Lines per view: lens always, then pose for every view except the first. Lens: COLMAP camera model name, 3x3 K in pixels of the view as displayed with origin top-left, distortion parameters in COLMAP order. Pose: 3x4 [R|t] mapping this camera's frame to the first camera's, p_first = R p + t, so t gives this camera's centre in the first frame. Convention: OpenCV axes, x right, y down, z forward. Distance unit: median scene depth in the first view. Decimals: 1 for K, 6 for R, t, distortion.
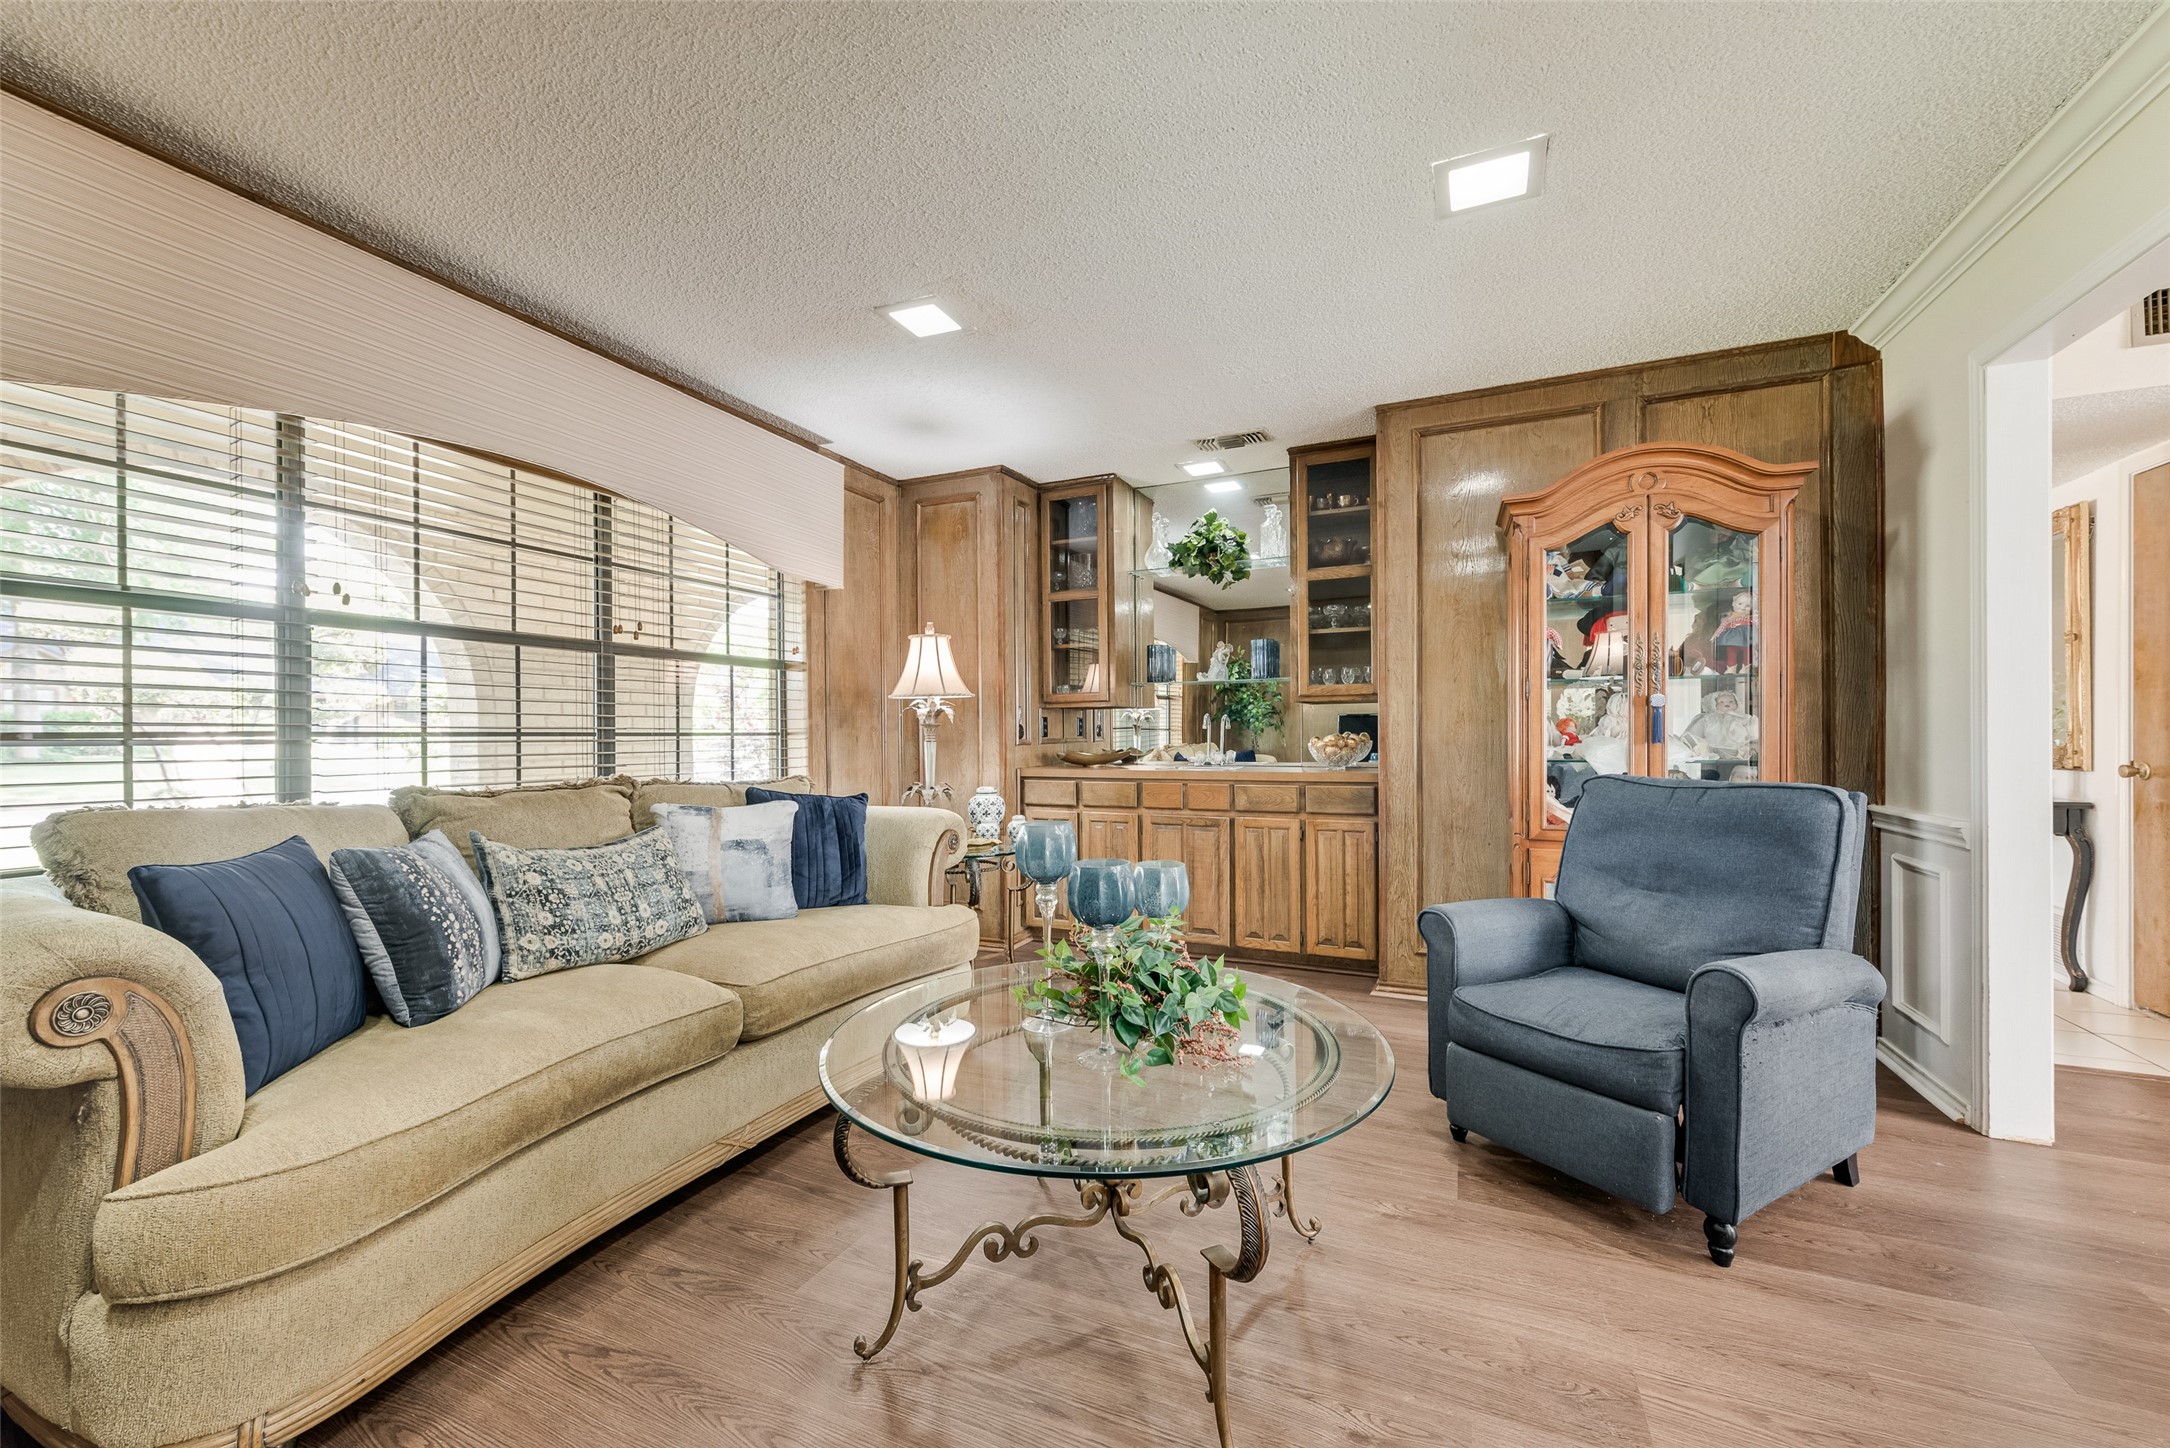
lens RADIAL K [[853.1, 0, 1085.8], [0, 853.1, 739.0], [0, 0, 1]] dist [-0.000039, -0.000073]
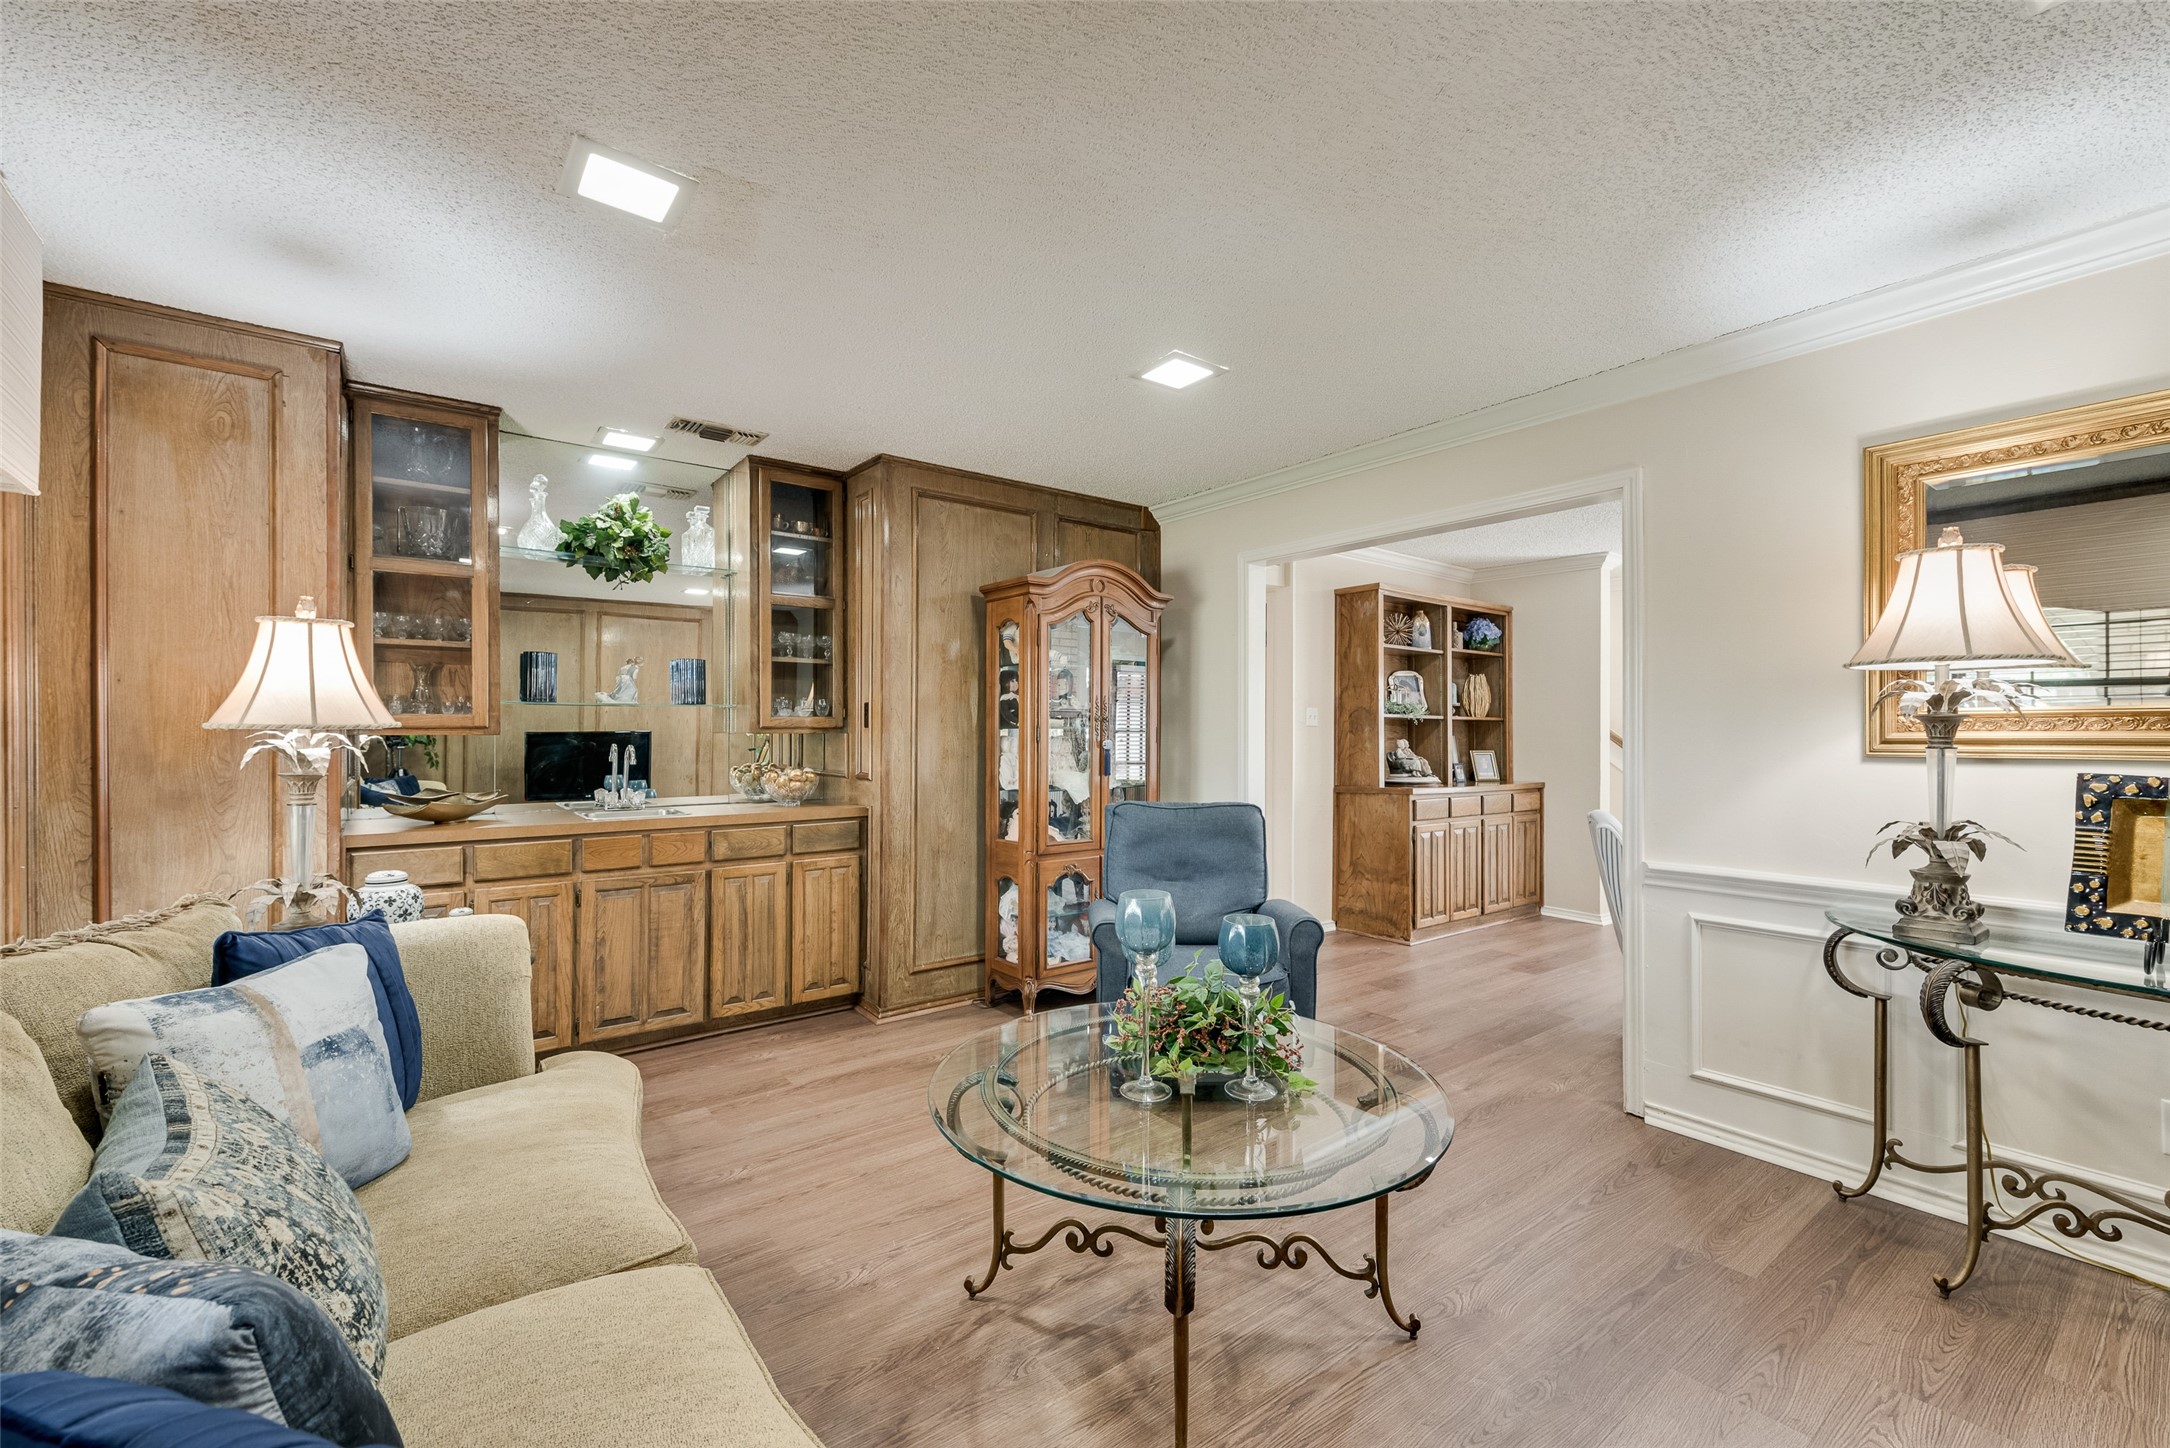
lens RADIAL K [[892.2, 0, 1087.6], [0, 892.2, 732.4], [0, 0, 1]] dist [0.000930, 0.000011]
pose [[0.464881, 0.005511, 0.885356, -0.470131], [0.001994, 0.999972, -0.007271, -0.040483], [-0.885371, 0.005145, 0.464857, 0.259146]]
